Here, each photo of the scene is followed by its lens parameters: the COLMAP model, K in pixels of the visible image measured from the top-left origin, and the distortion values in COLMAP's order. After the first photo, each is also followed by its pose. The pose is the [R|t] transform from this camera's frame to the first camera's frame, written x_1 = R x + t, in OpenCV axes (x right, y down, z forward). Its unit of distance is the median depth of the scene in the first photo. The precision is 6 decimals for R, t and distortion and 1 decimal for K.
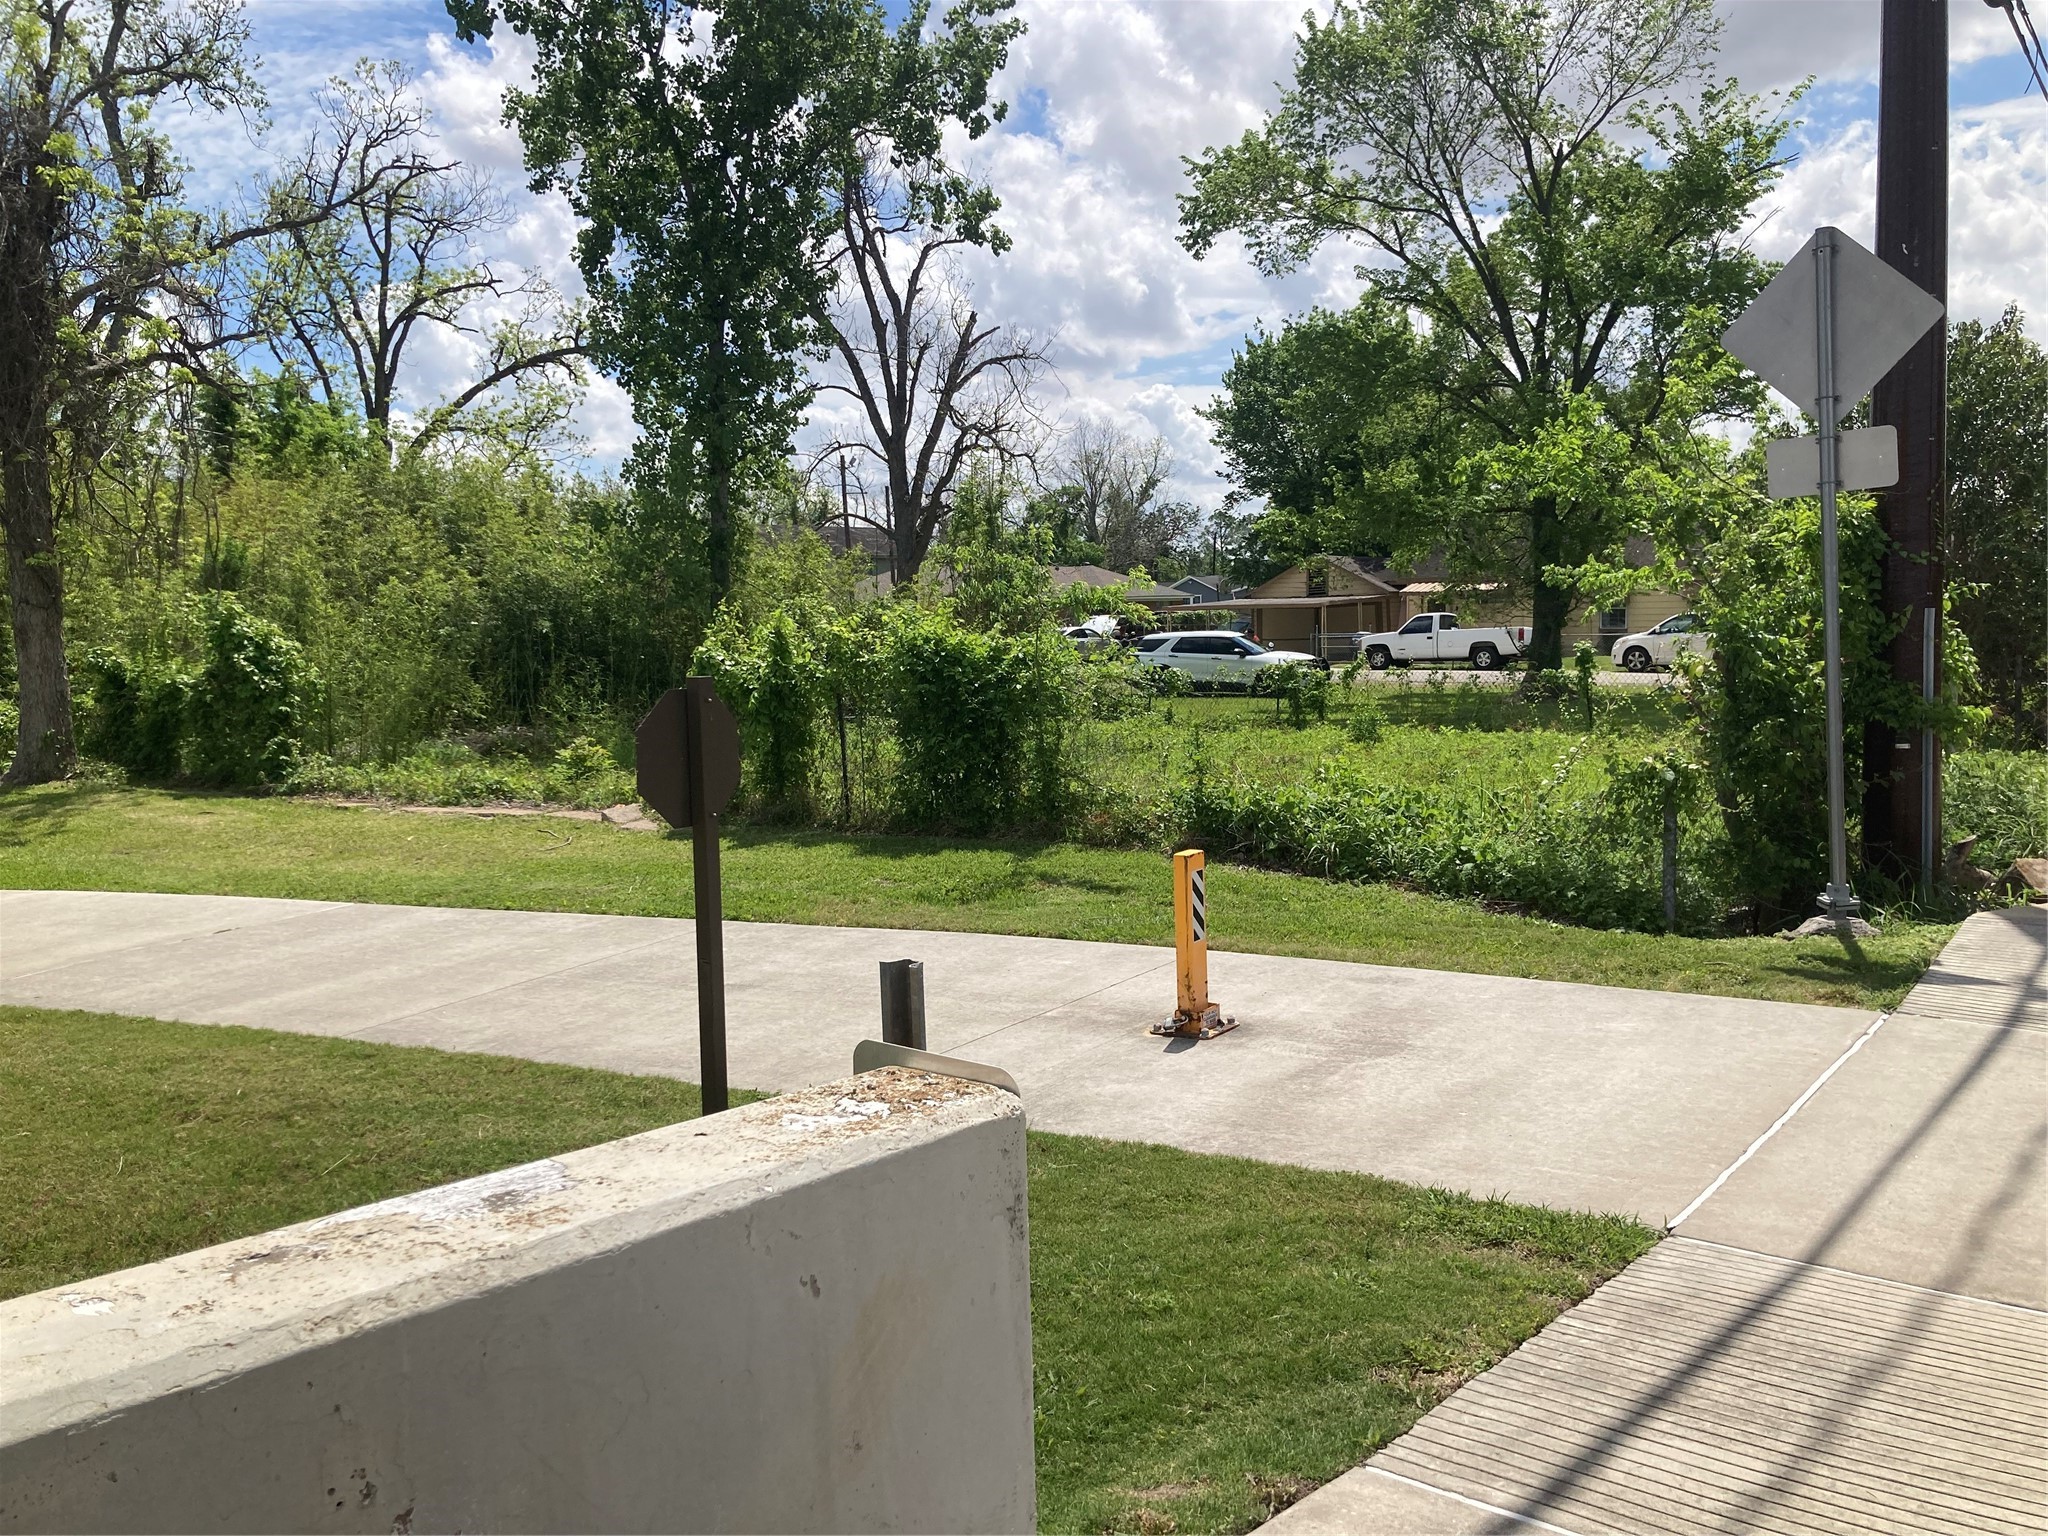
lens RADIAL K [[1648.1, 0, 1023.9], [0, 1648.1, 763.5], [0, 0, 1]] dist [0.013714, -0.015587]
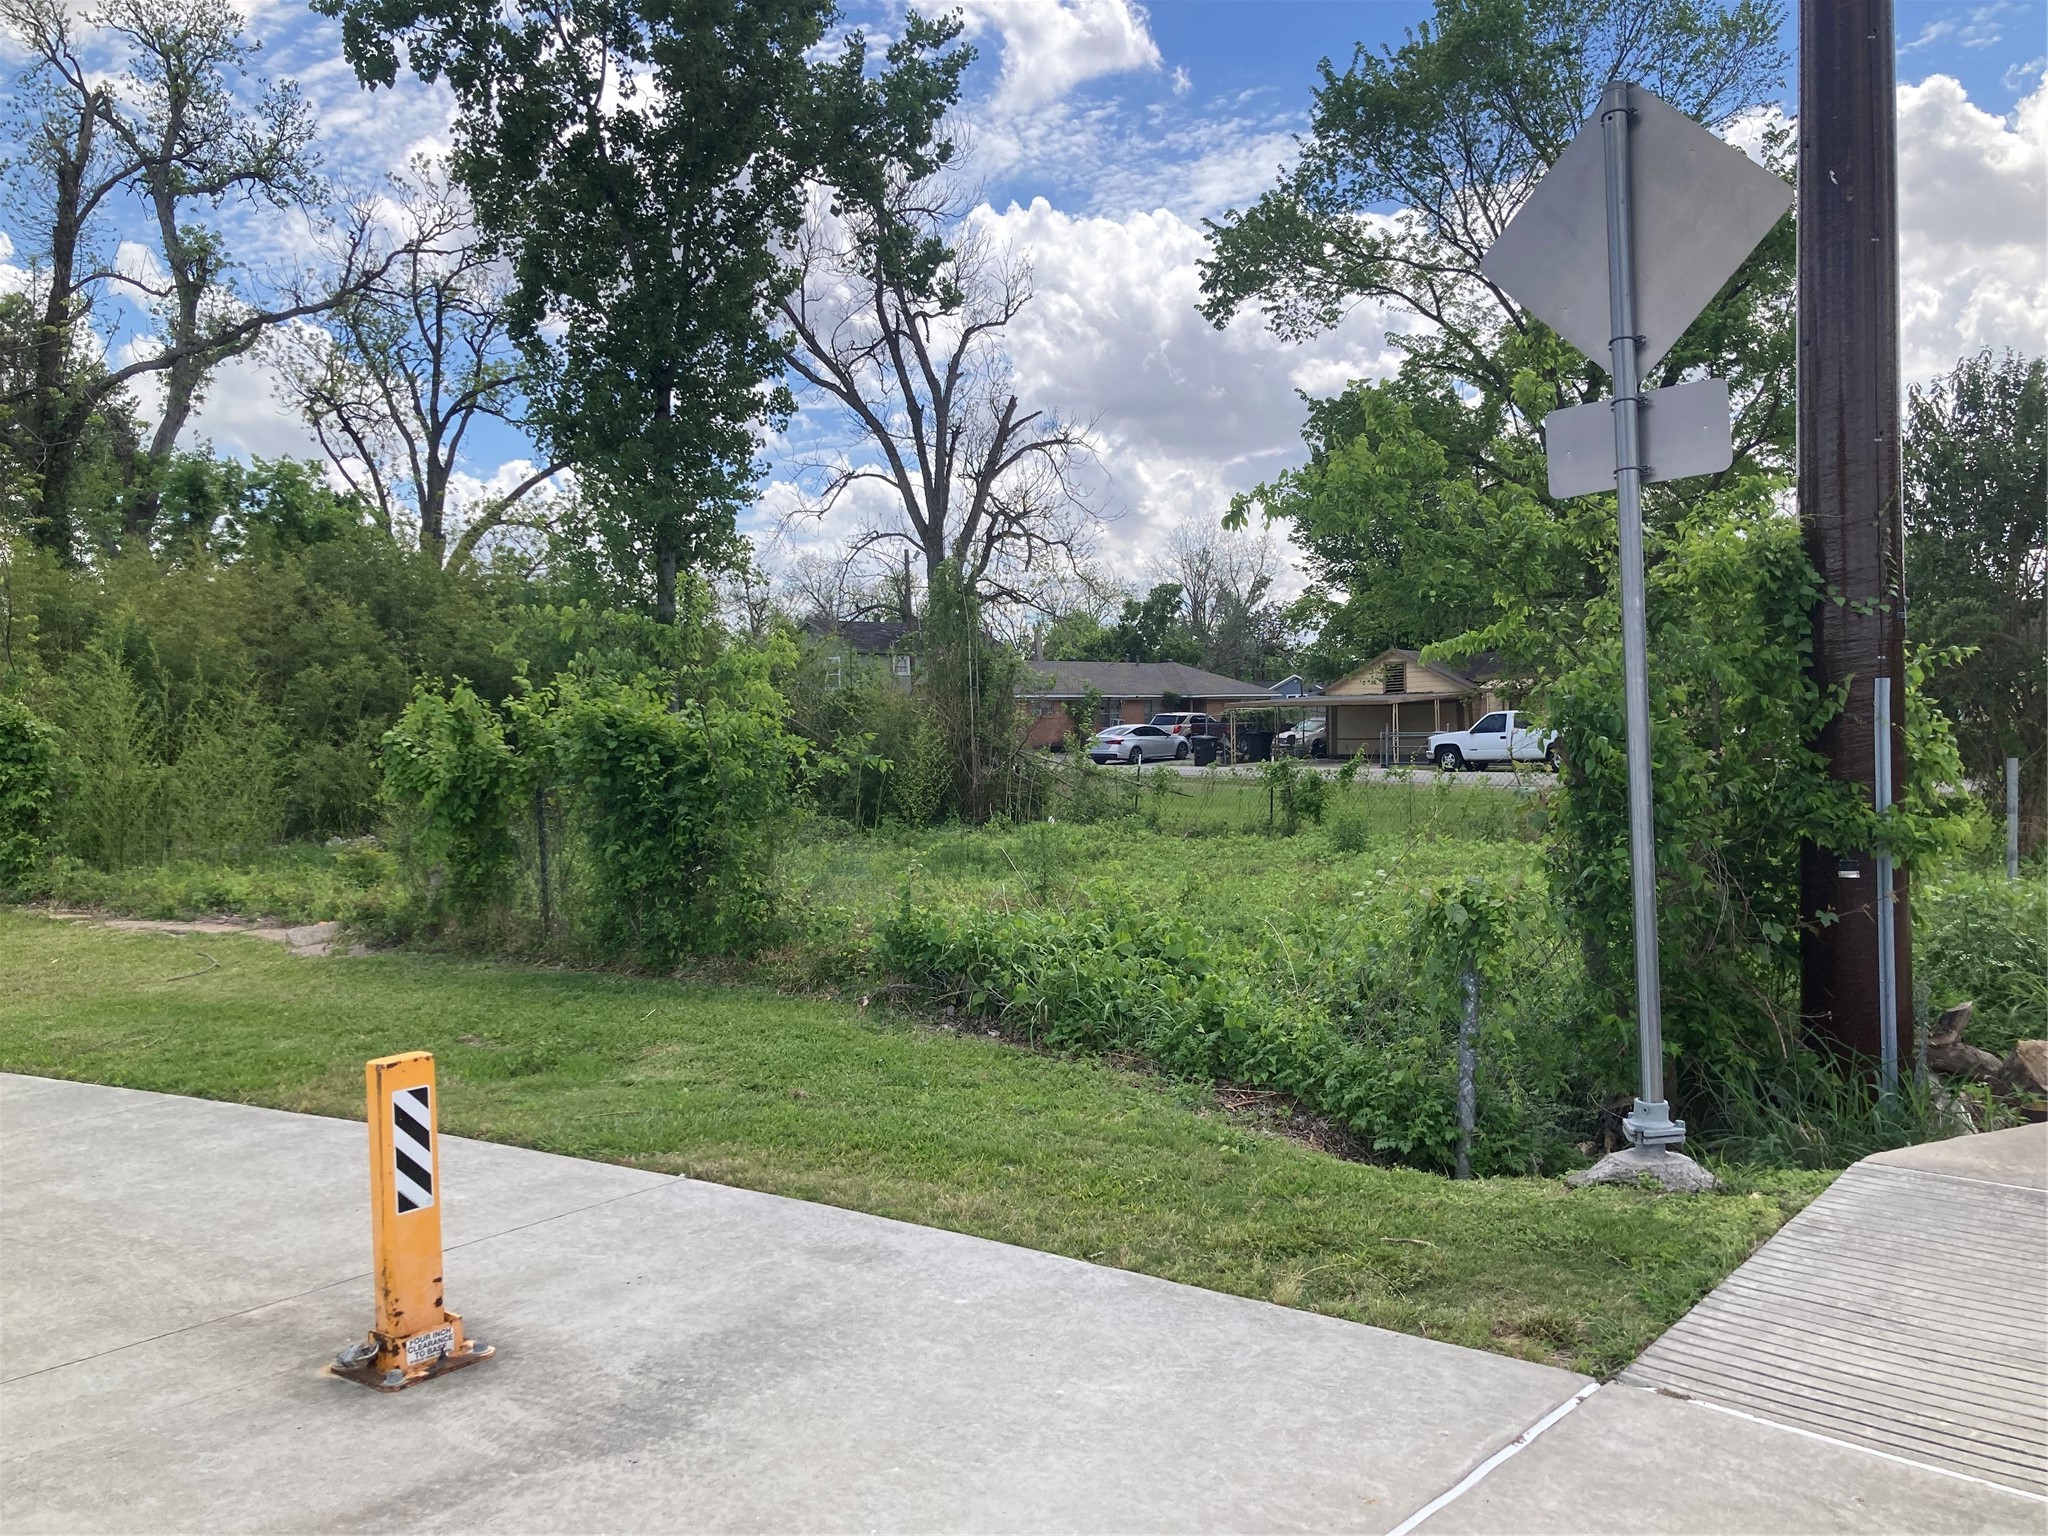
lens RADIAL K [[1648.1, 0, 1026.1], [0, 1648.1, 774.2], [0, 0, 1]] dist [0.013714, -0.015587]
pose [[0.997105, 0.007063, -0.075713, 0.070996], [-0.011181, 0.998472, -0.054109, -0.003400], [0.075215, 0.054799, 0.995660, 0.082064]]
